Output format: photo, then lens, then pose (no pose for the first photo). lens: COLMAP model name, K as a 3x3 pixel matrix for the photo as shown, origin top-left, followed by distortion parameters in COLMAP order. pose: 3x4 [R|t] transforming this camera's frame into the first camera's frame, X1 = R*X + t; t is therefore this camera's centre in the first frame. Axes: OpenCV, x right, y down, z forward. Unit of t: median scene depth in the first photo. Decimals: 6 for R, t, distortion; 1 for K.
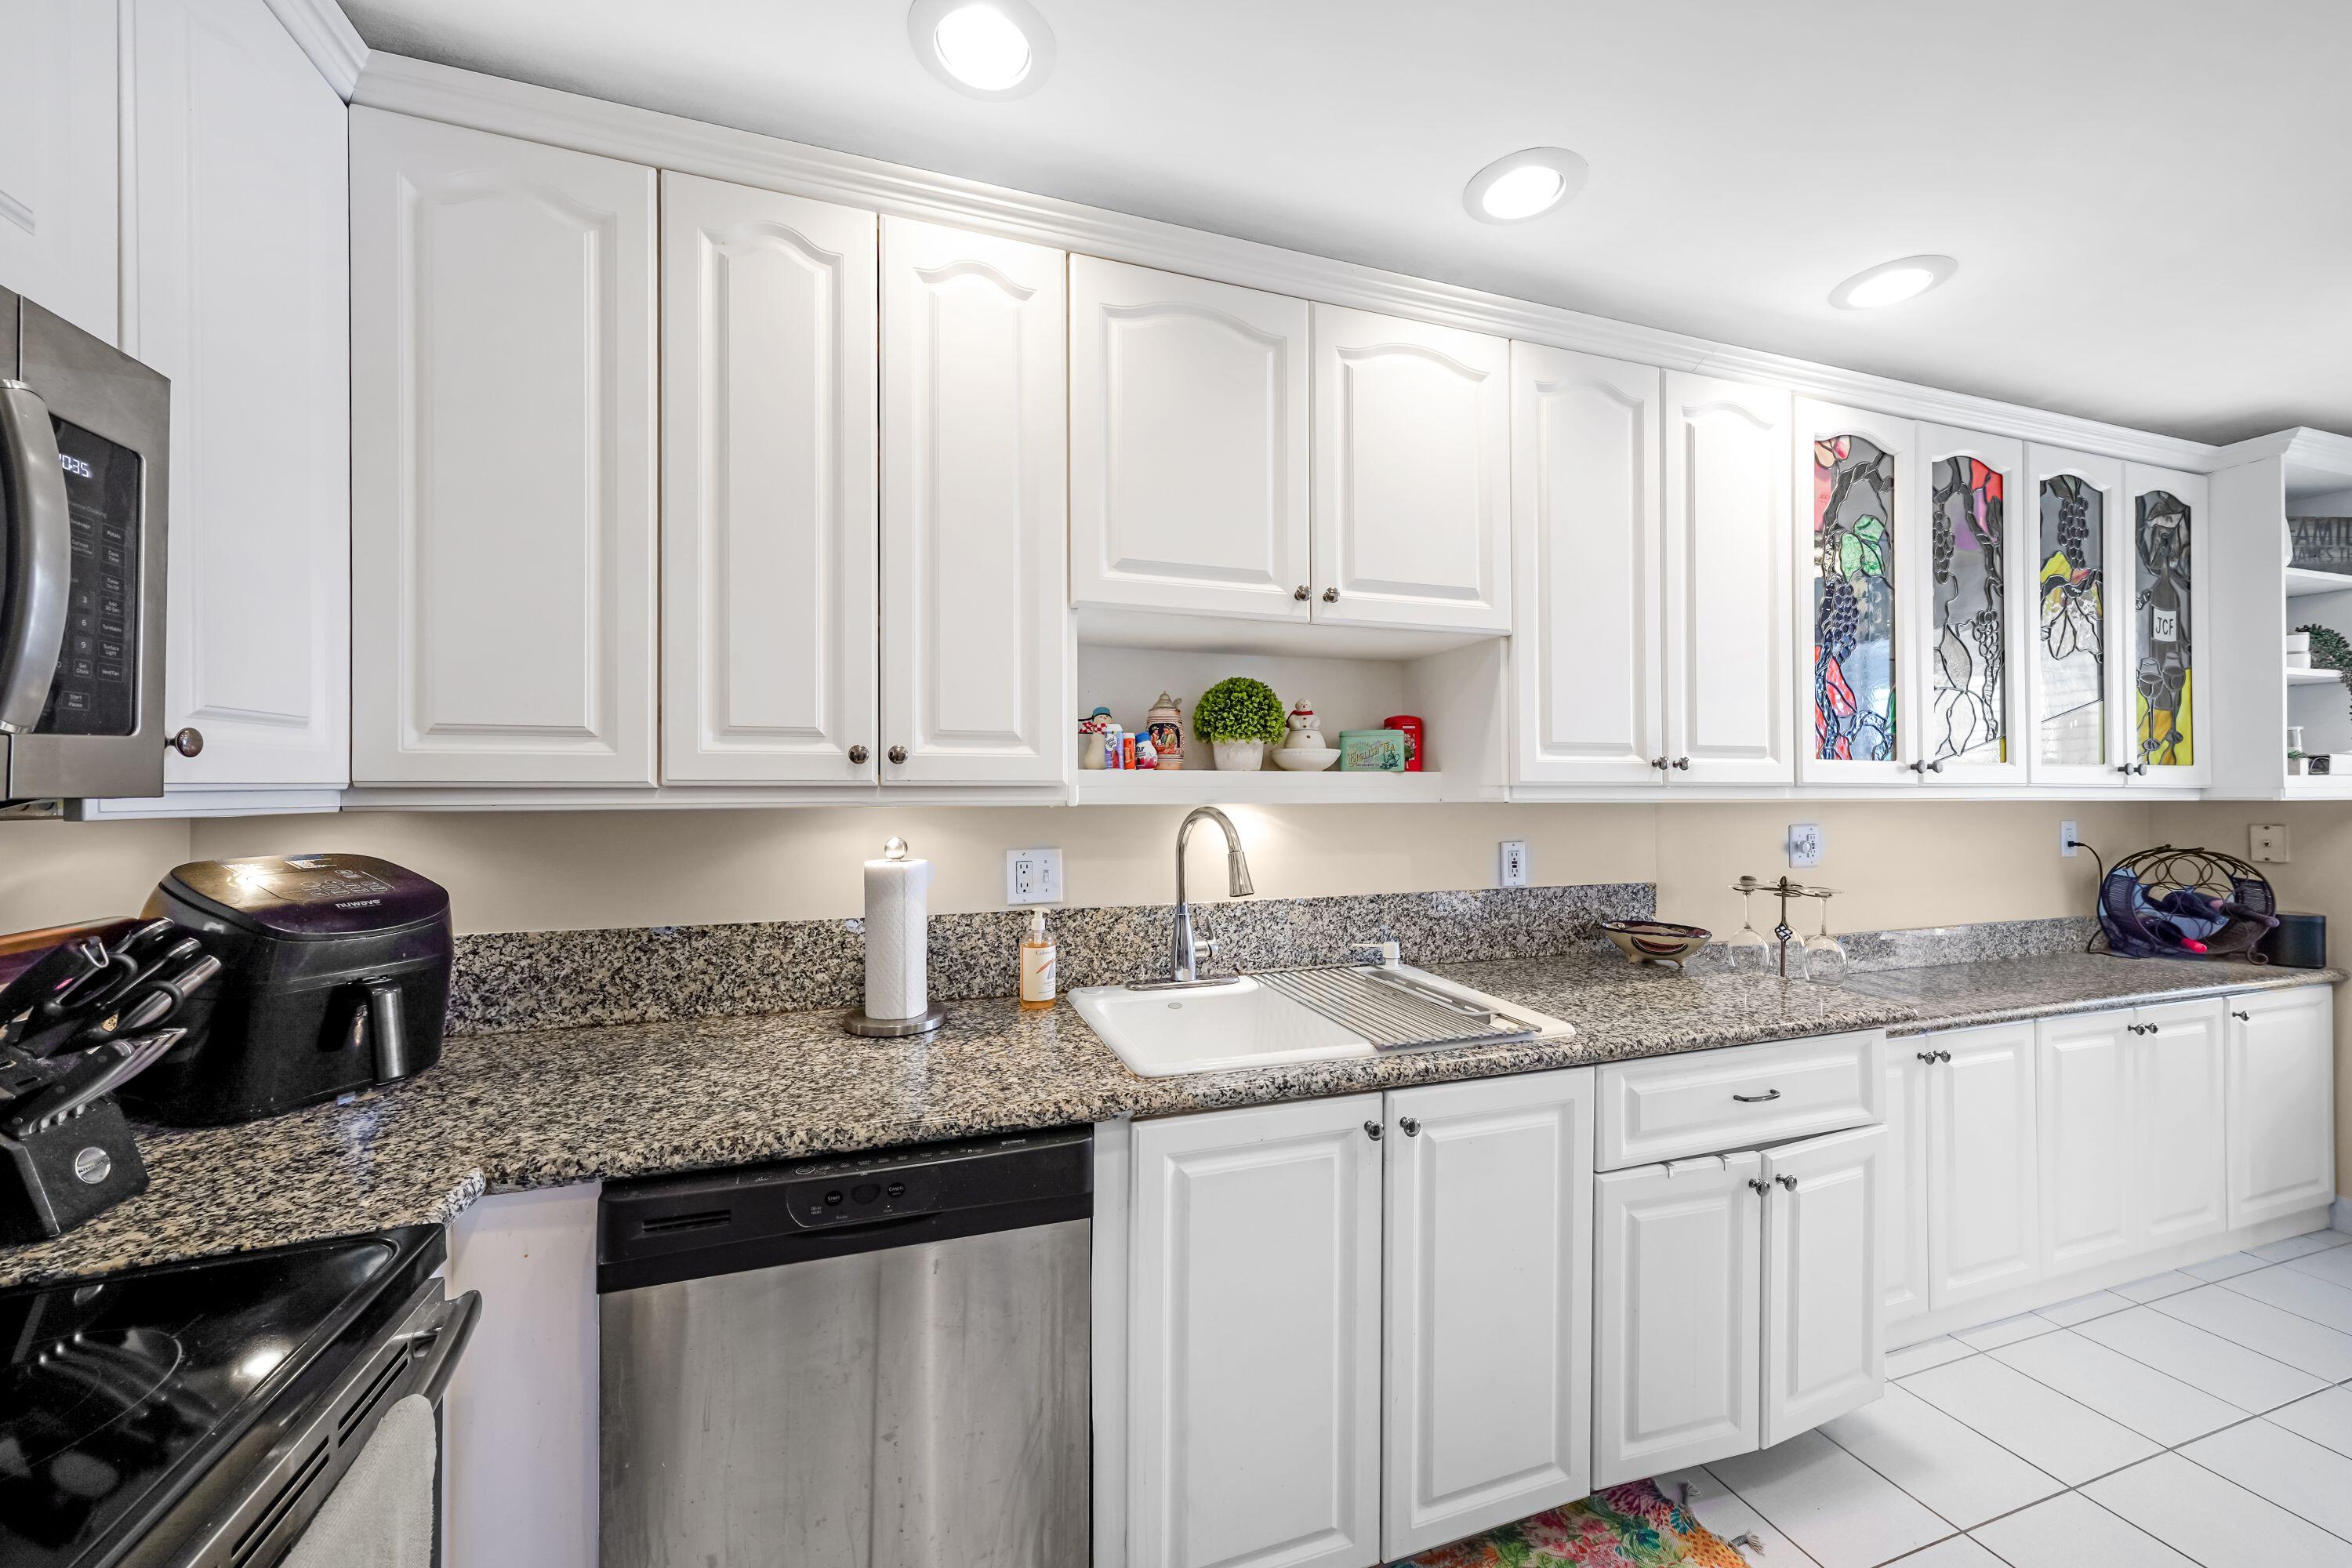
lens RADIAL K [[865.1, 0, 1164.6], [0, 865.1, 788.5], [0, 0, 1]] dist [-0.003387, 0.001701]
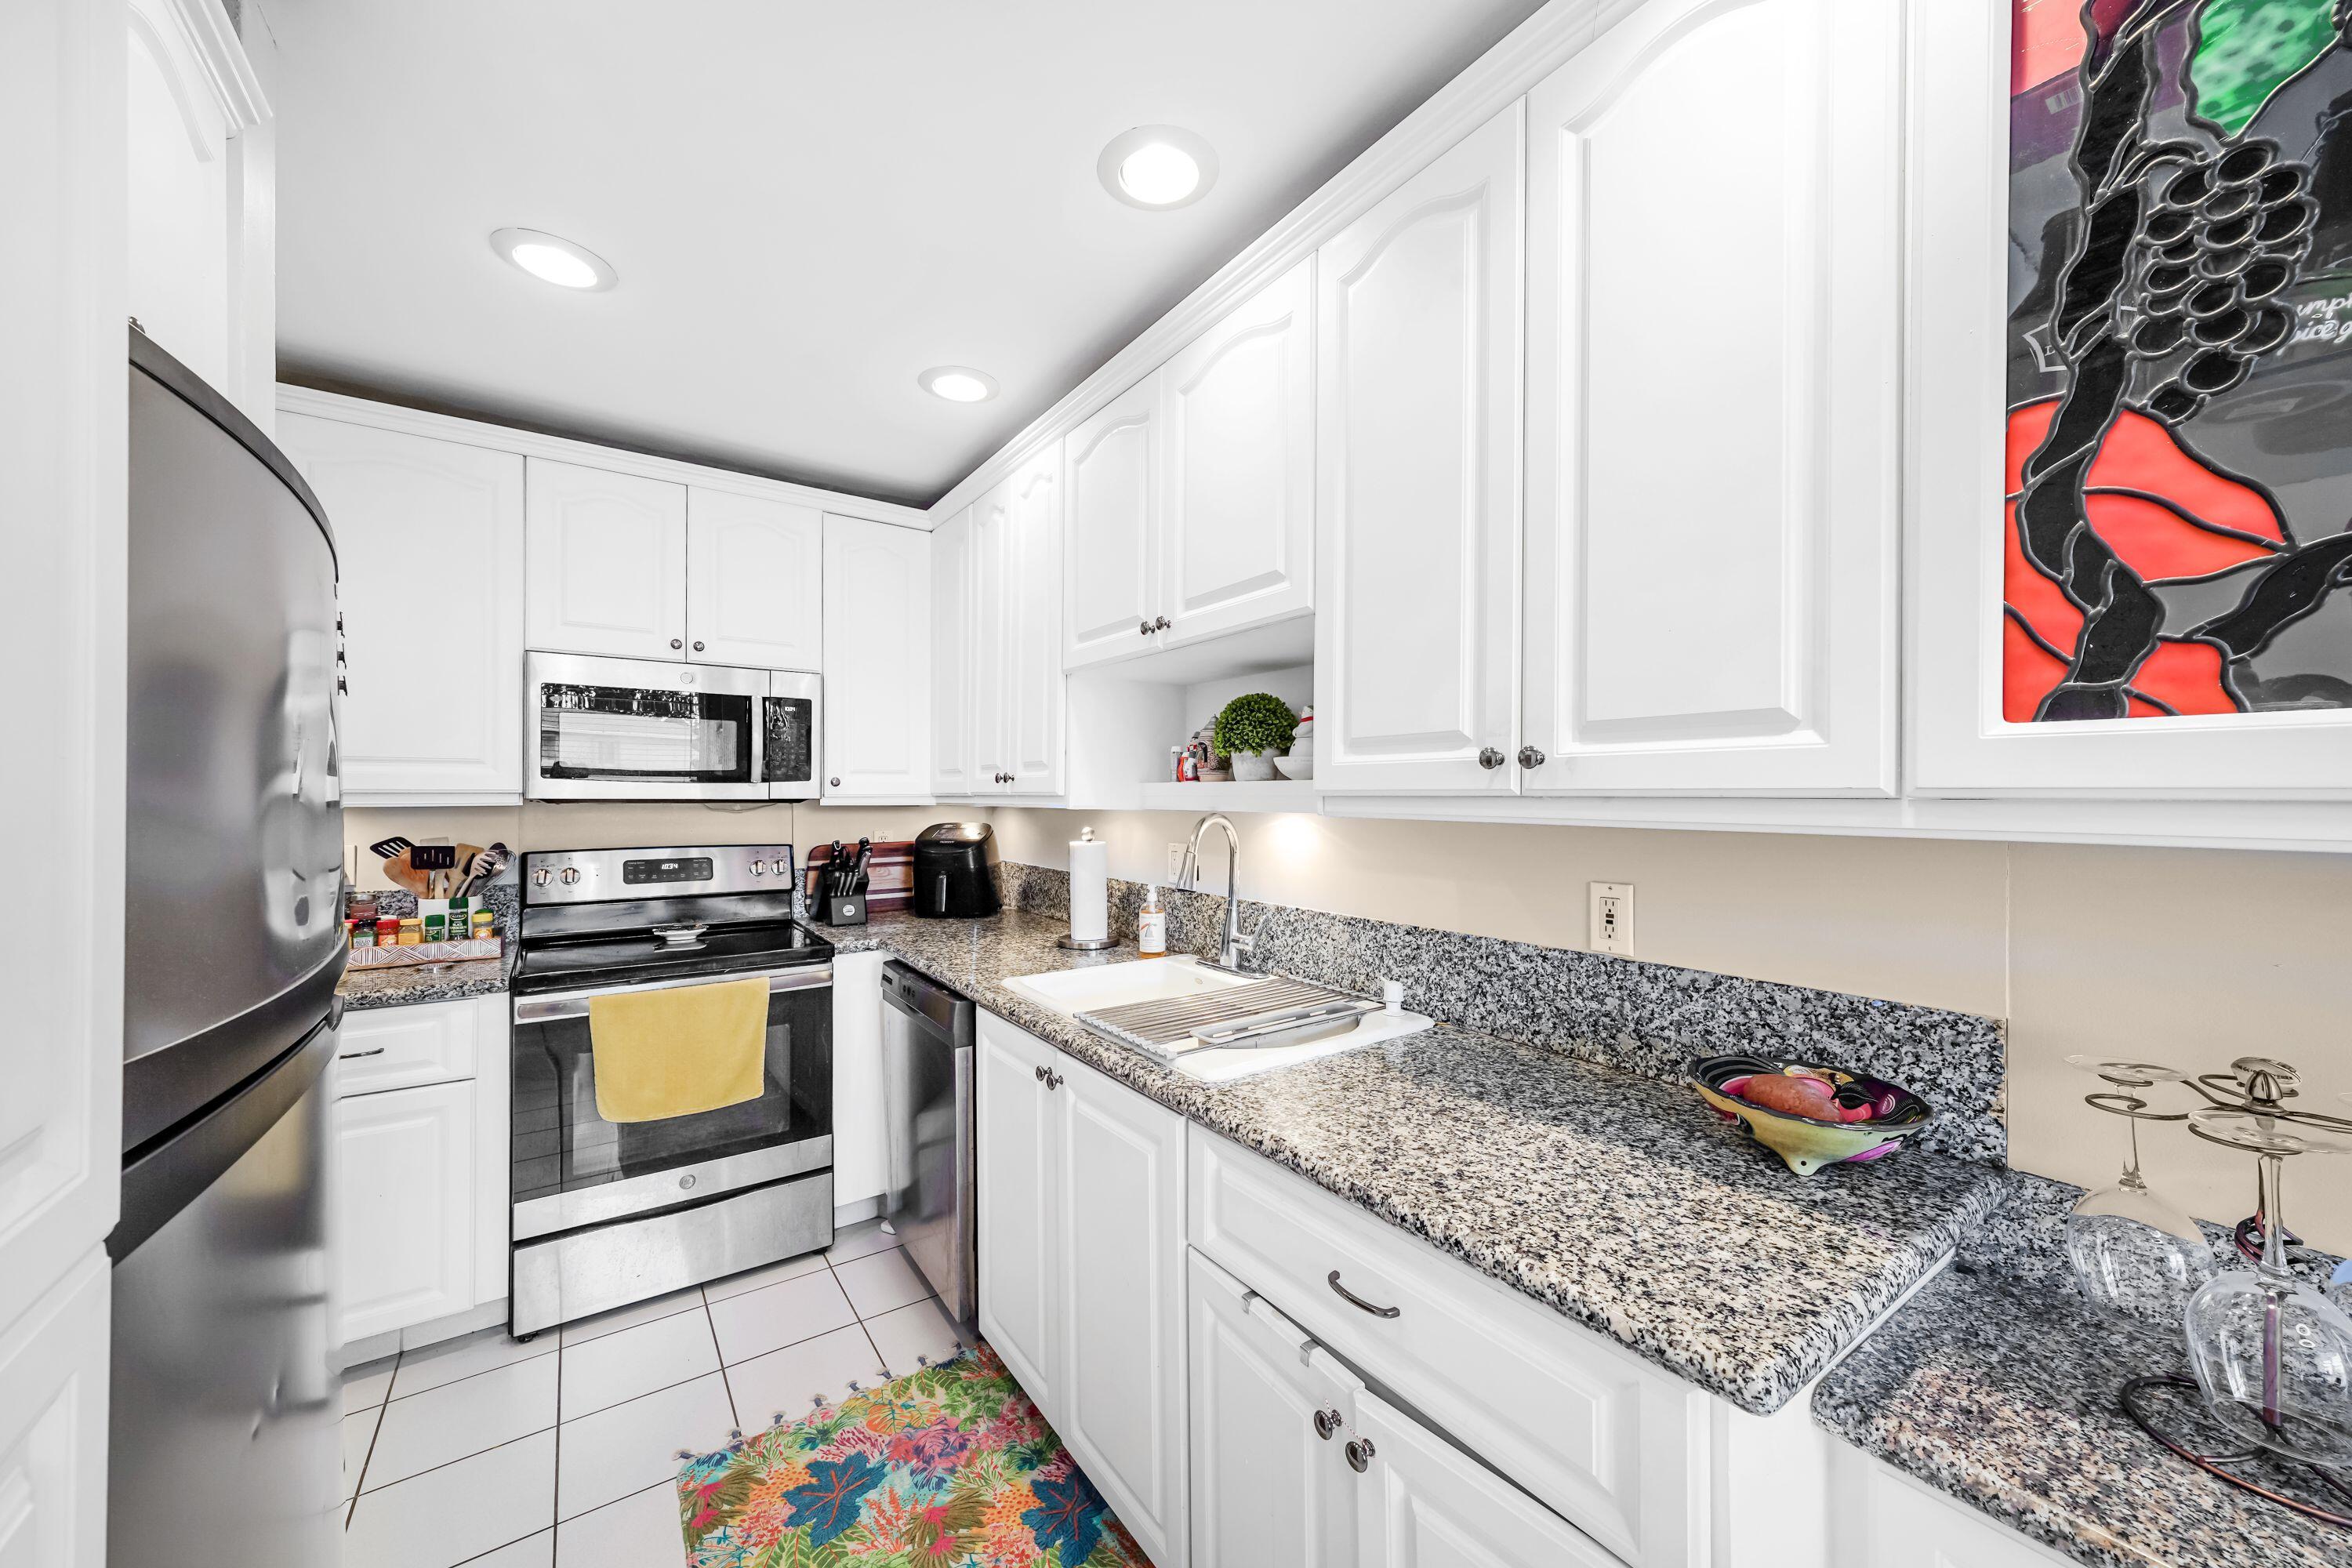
lens RADIAL K [[865.1, 0, 1176.5], [0, 865.1, 794.5], [0, 0, 1]] dist [-0.003387, 0.001701]
pose [[0.286167, 0.000126, -0.958180, 0.912856], [-0.001675, 0.999999, -0.000368, -0.002816], [0.958178, 0.001710, 0.286167, 0.509169]]
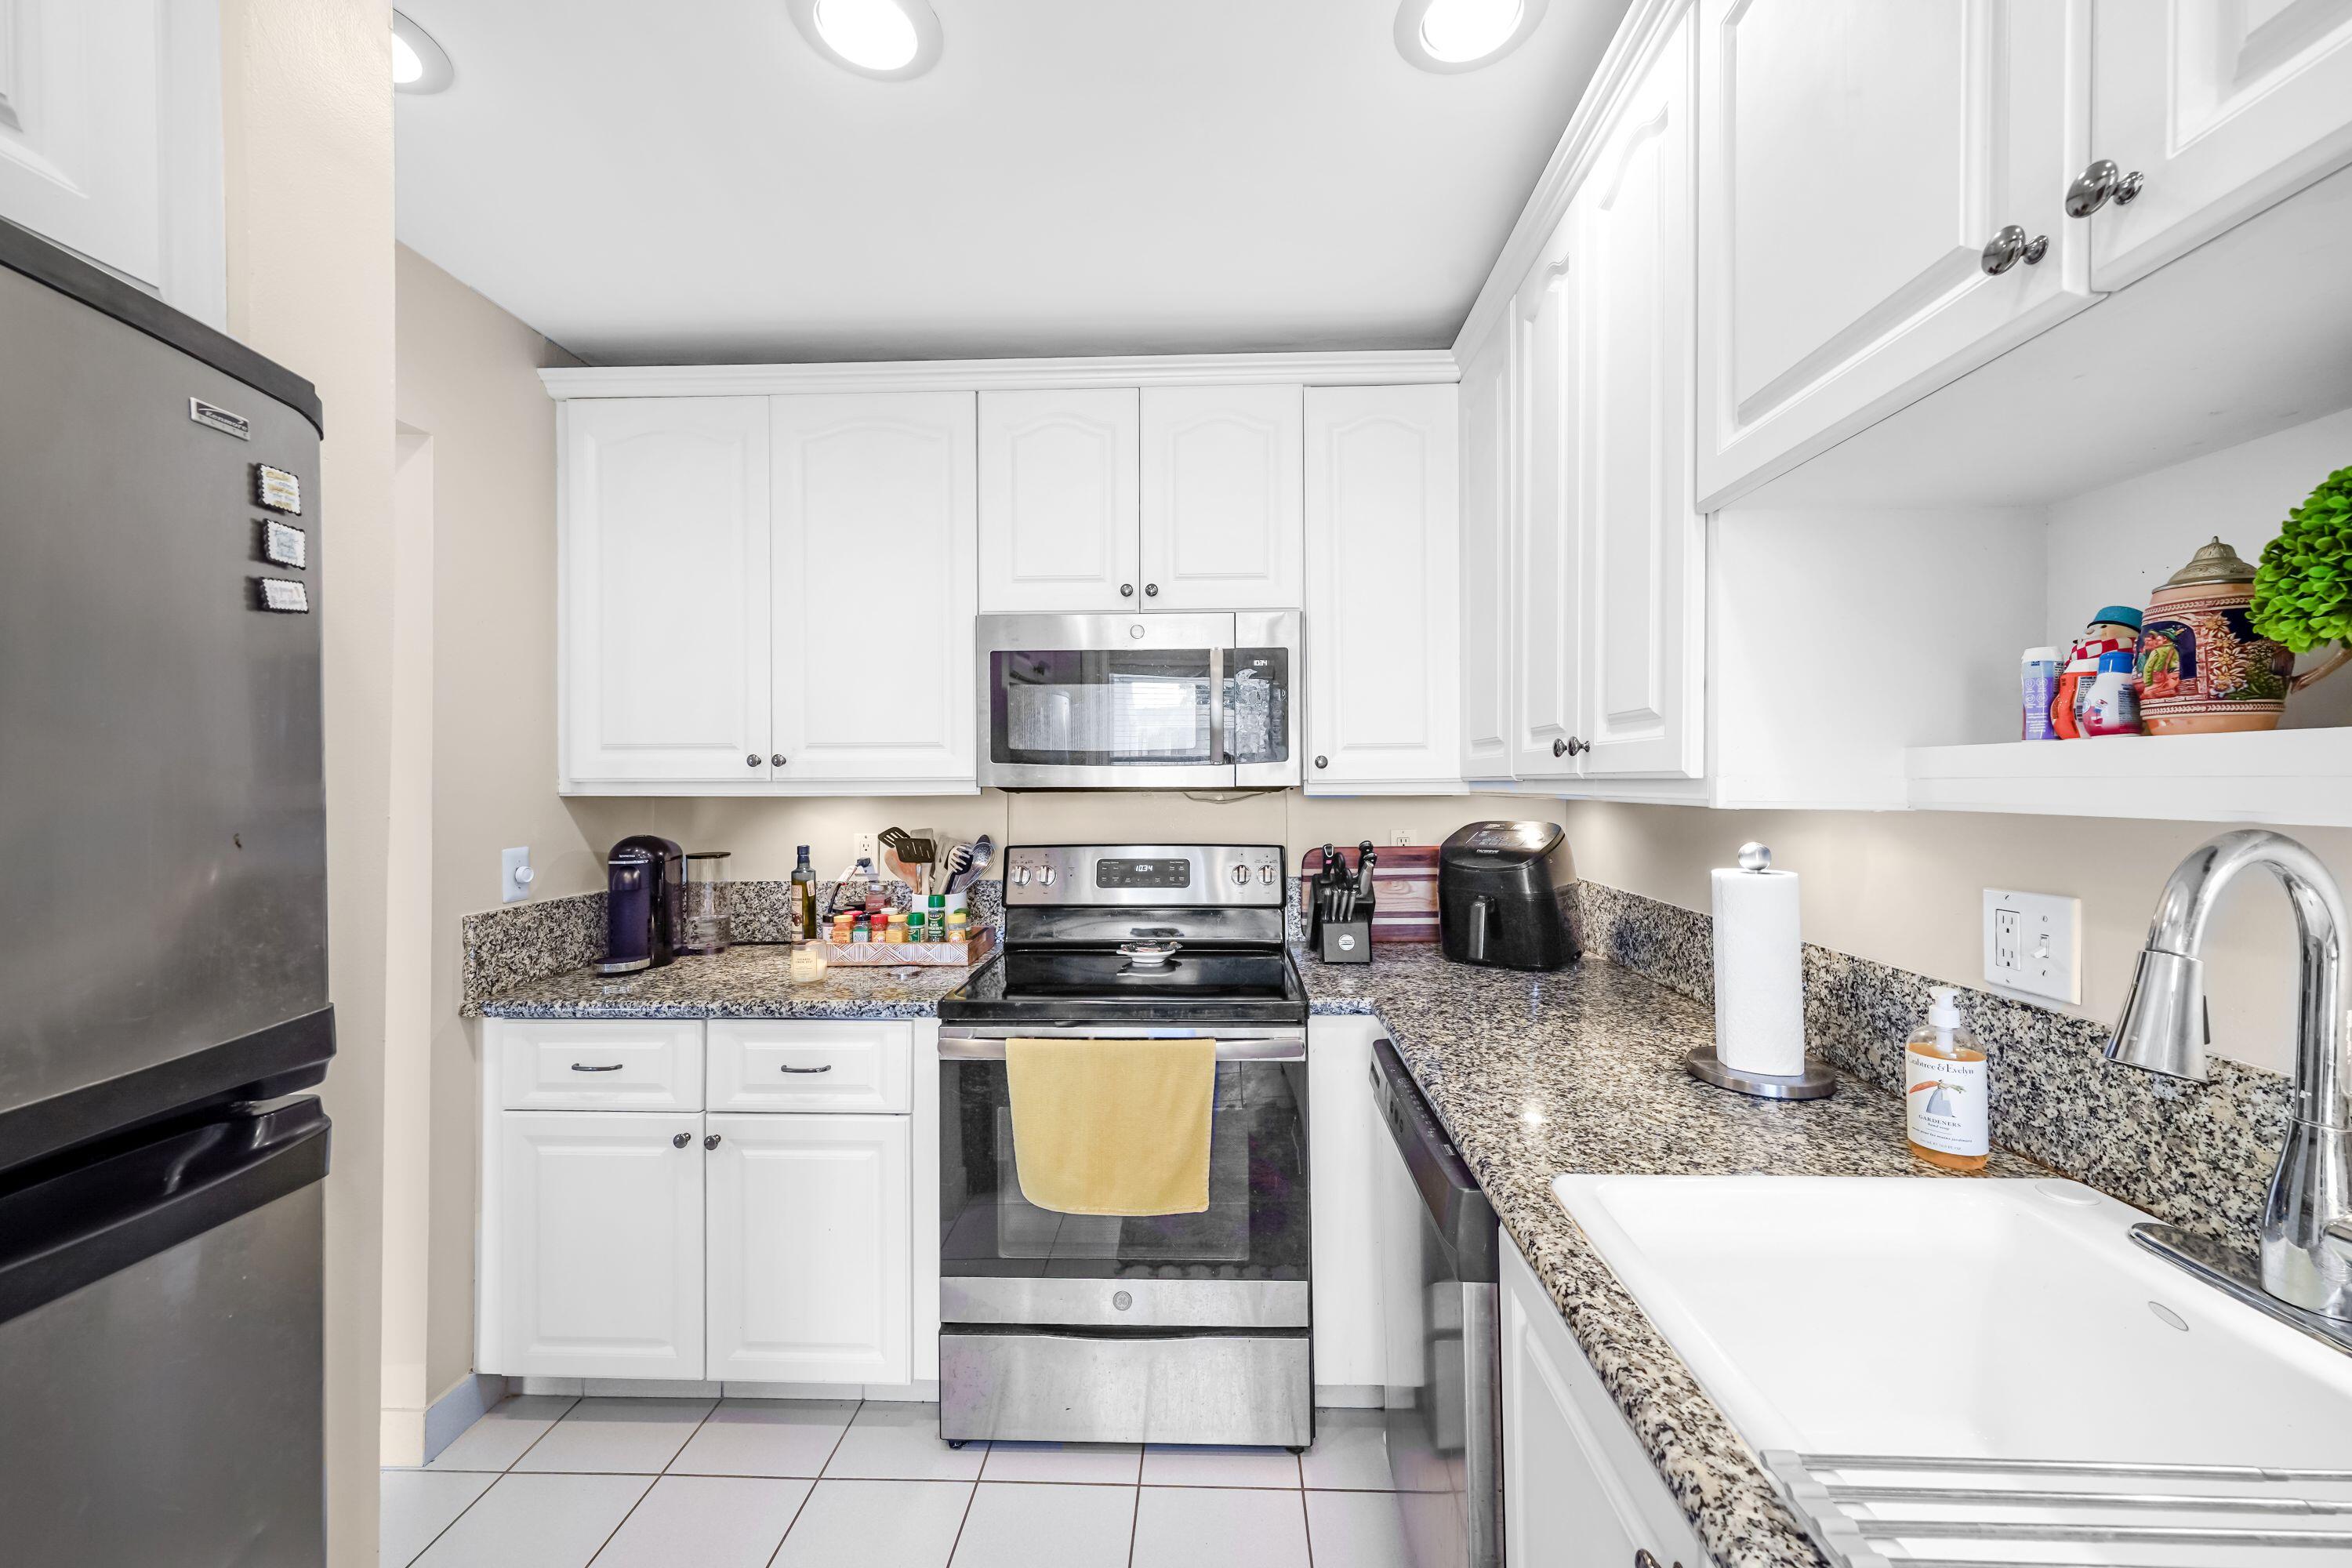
lens RADIAL K [[865.1, 0, 1183.5], [0, 865.1, 773.7], [0, 0, 1]] dist [-0.003387, 0.001701]
pose [[-0.351146, -0.004263, -0.936311, 0.447996], [0.006328, 0.999956, -0.006926, -0.003089], [0.936299, -0.008357, -0.351104, 0.572691]]
